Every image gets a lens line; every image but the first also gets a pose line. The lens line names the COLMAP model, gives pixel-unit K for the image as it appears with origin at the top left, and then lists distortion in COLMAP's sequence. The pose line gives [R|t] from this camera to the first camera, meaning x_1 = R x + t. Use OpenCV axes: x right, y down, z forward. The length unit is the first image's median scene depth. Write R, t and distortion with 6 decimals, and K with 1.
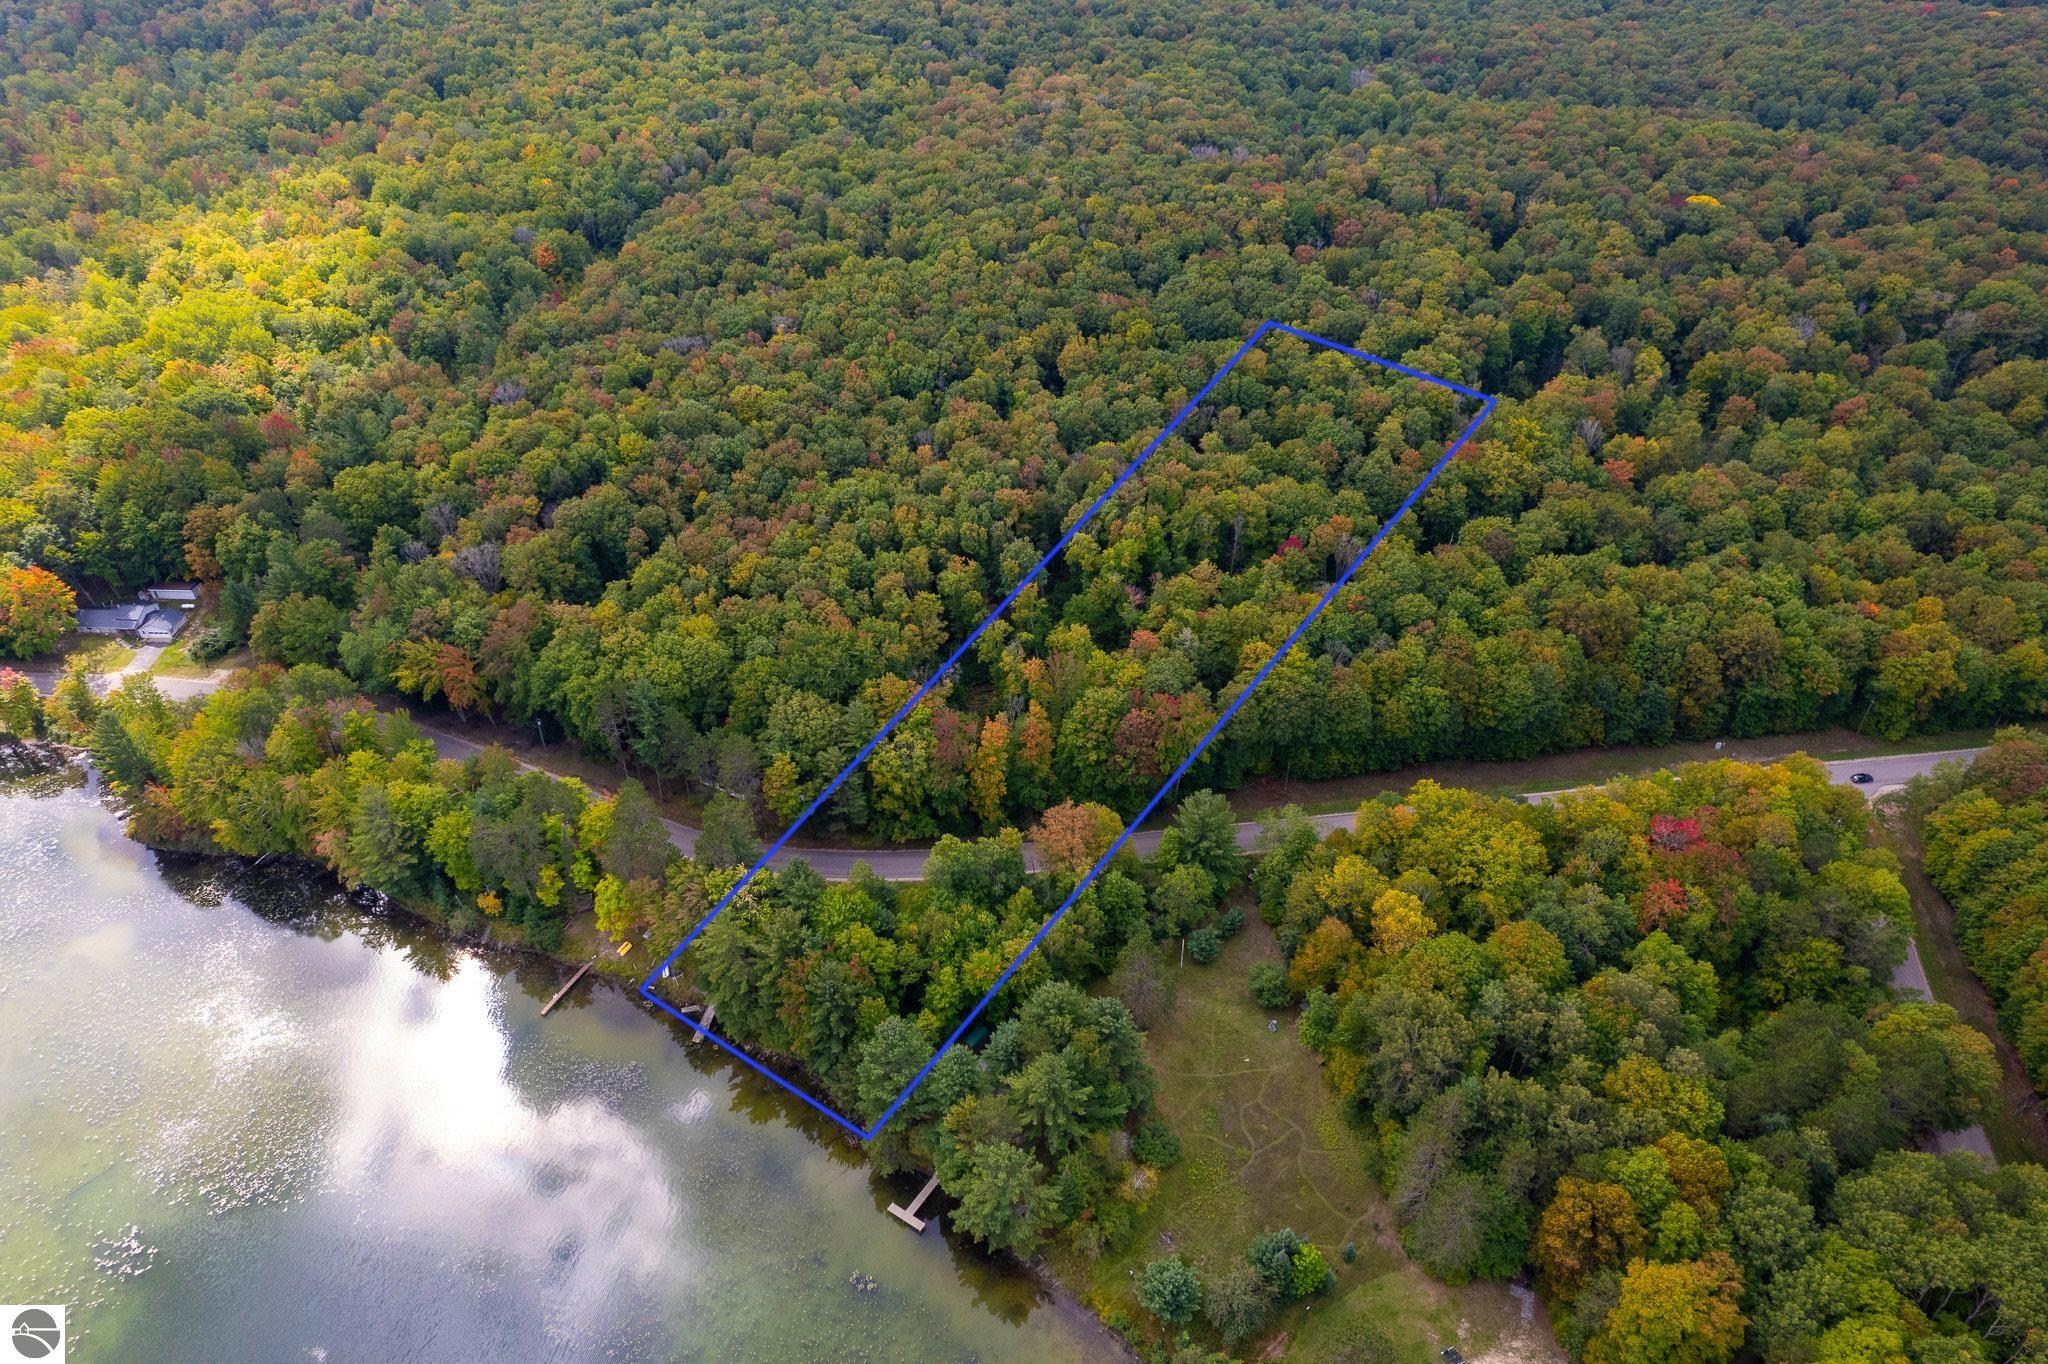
lens RADIAL K [[1320.0, 0, 1031.8], [0, 1320.0, 679.2], [0, 0, 1]] dist [-0.073964, 0.066813]
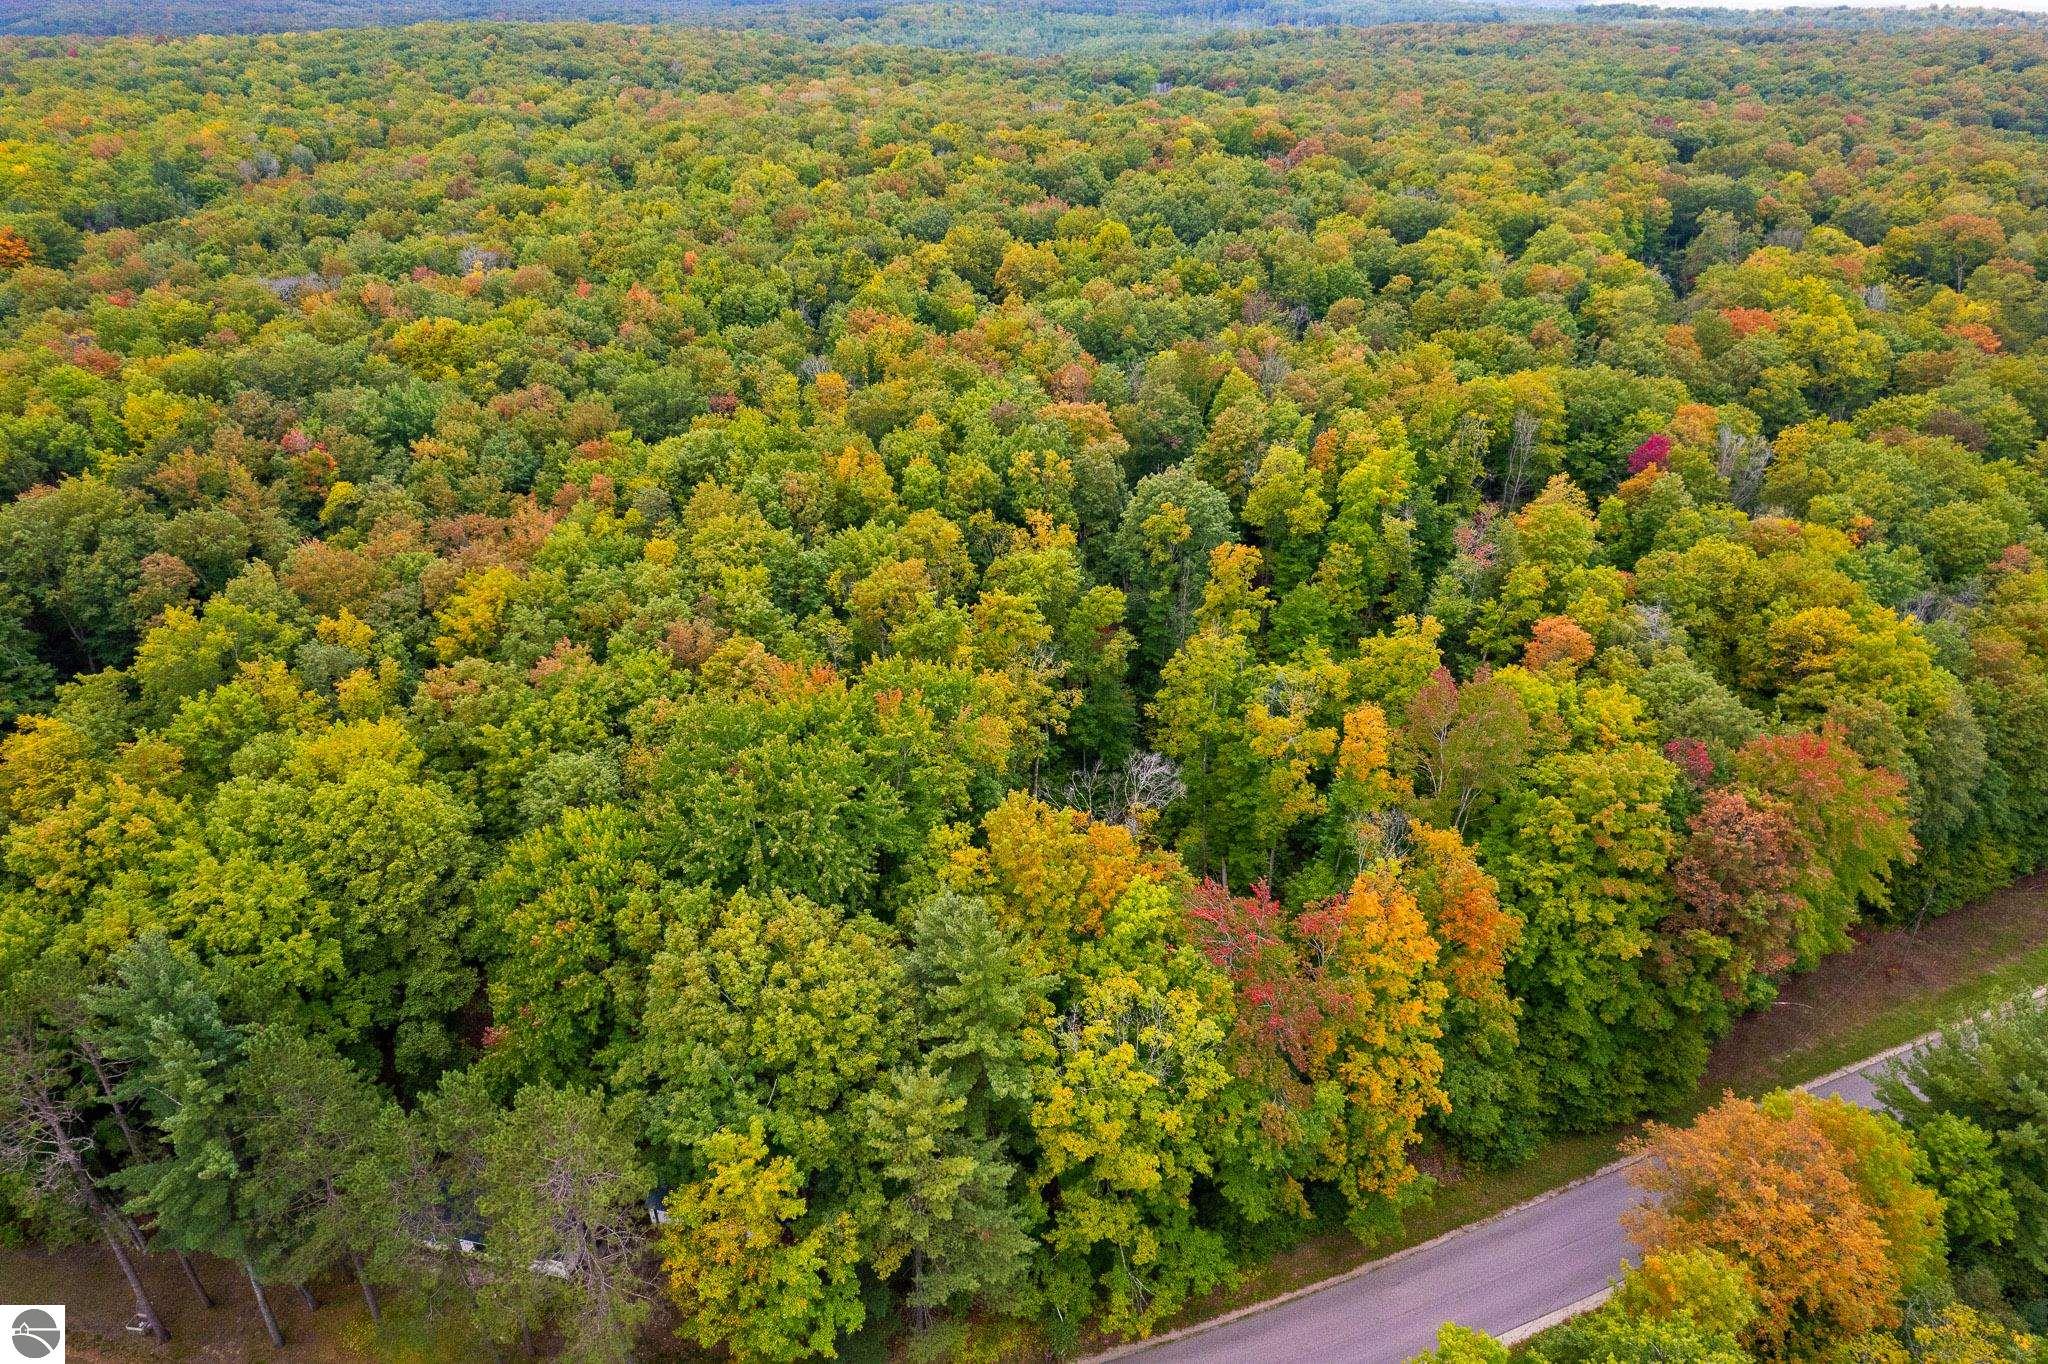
lens RADIAL K [[1320.0, 0, 1031.8], [0, 1320.0, 679.2], [0, 0, 1]] dist [-0.073964, 0.066813]
pose [[0.964044, -0.120089, 0.237061, -0.156641], [0.154967, 0.978736, -0.134394, 0.010102], [-0.215881, 0.166298, 0.962154, 0.612401]]
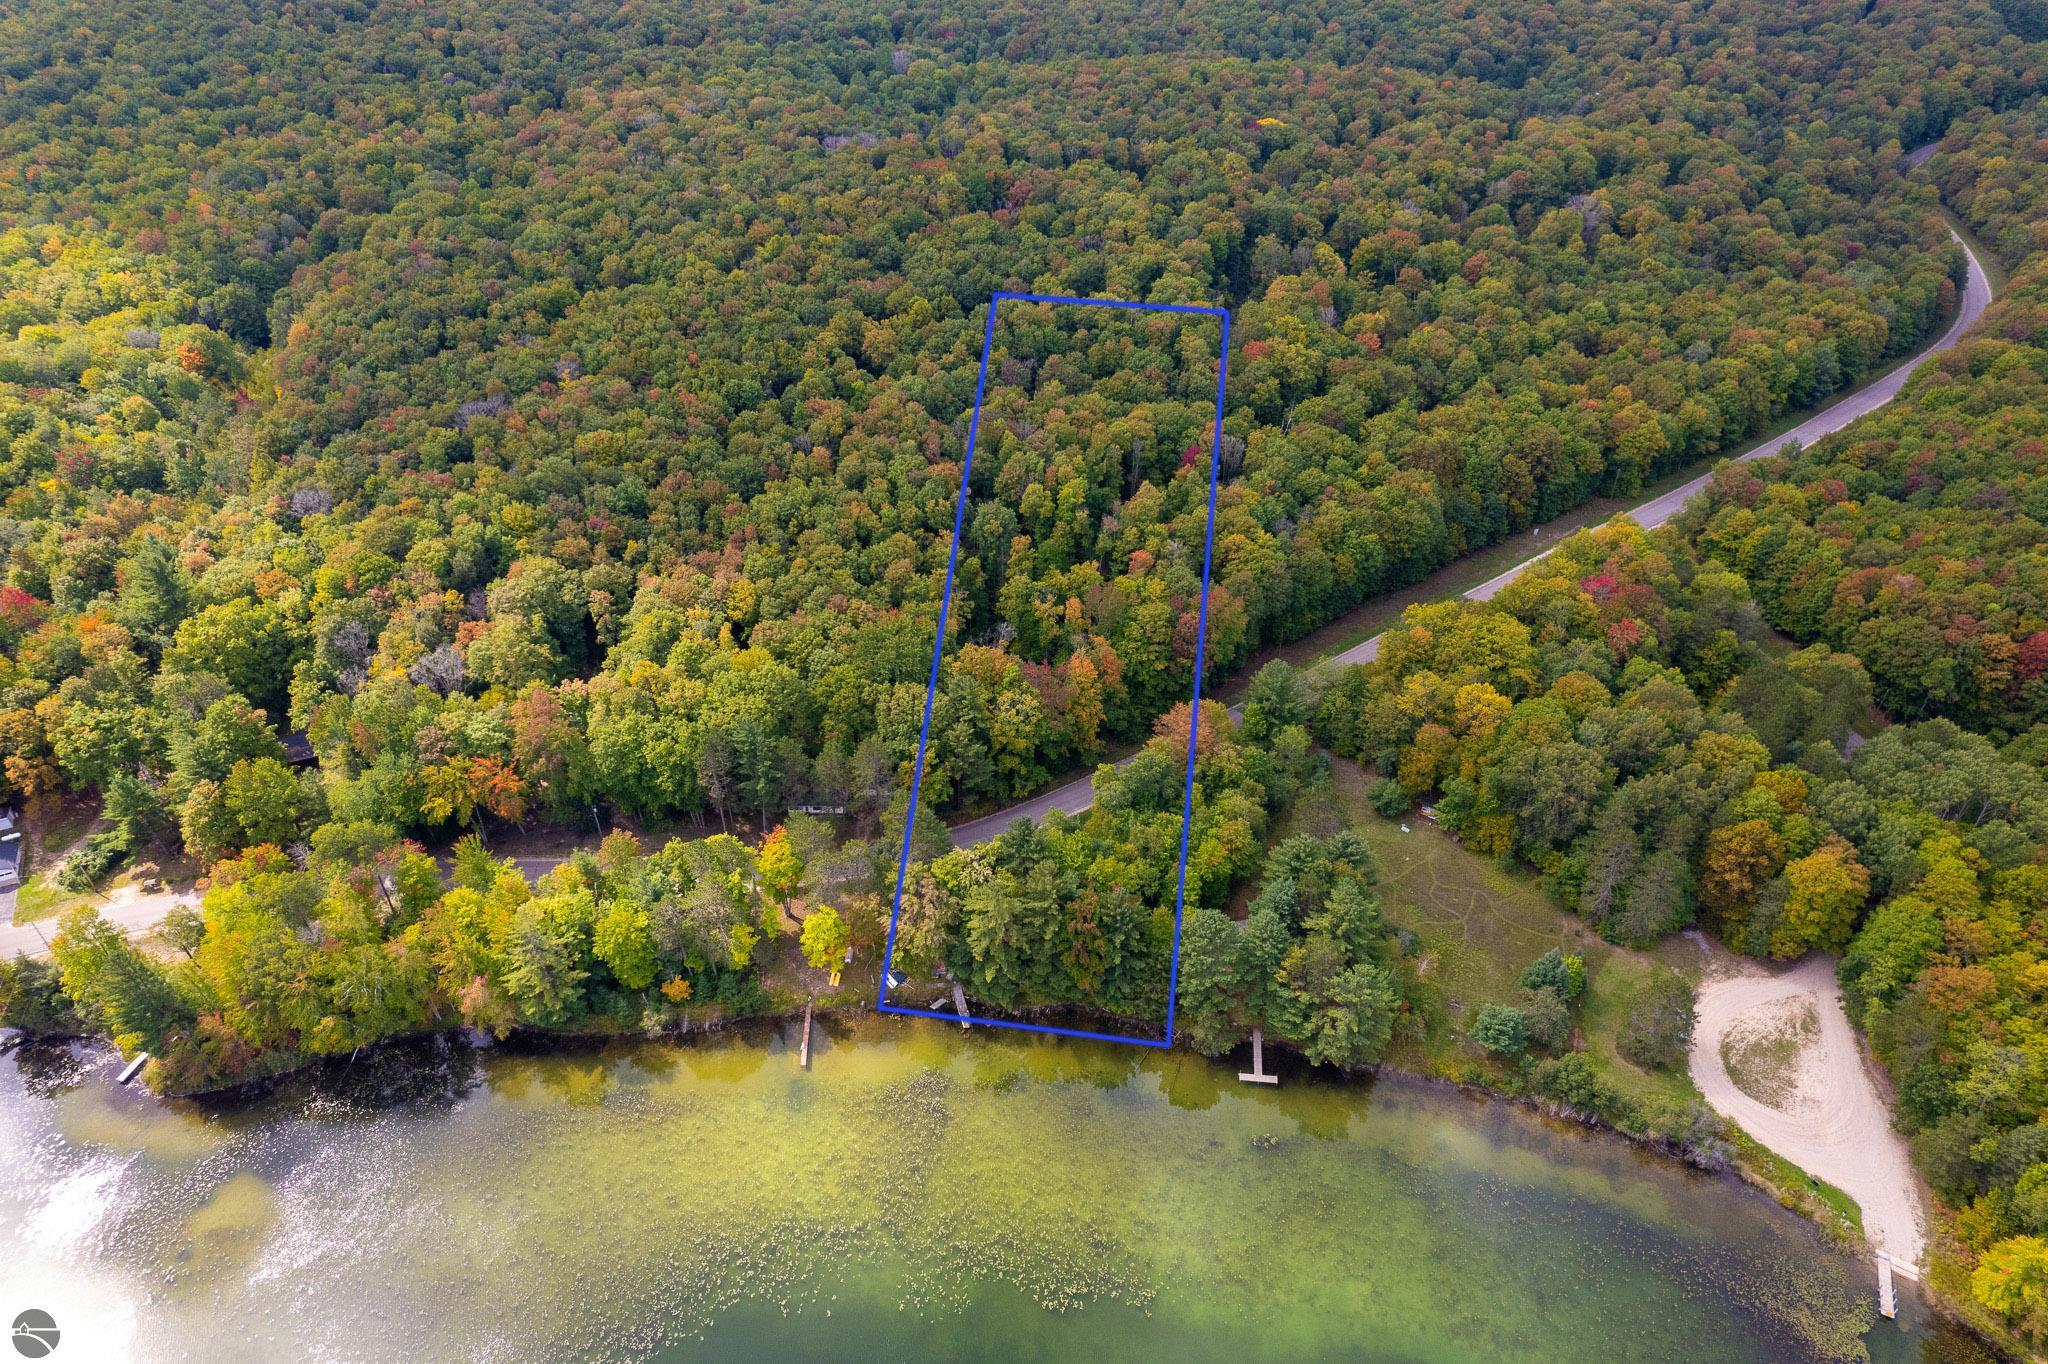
lens RADIAL K [[1320.0, 0, 1031.8], [0, 1320.0, 679.2], [0, 0, 1]] dist [-0.073964, 0.066813]
pose [[0.885919, -0.281059, 0.368989, -0.404908], [0.280028, 0.958264, 0.057581, -0.021385], [-0.369772, 0.052315, 0.927649, 0.014989]]
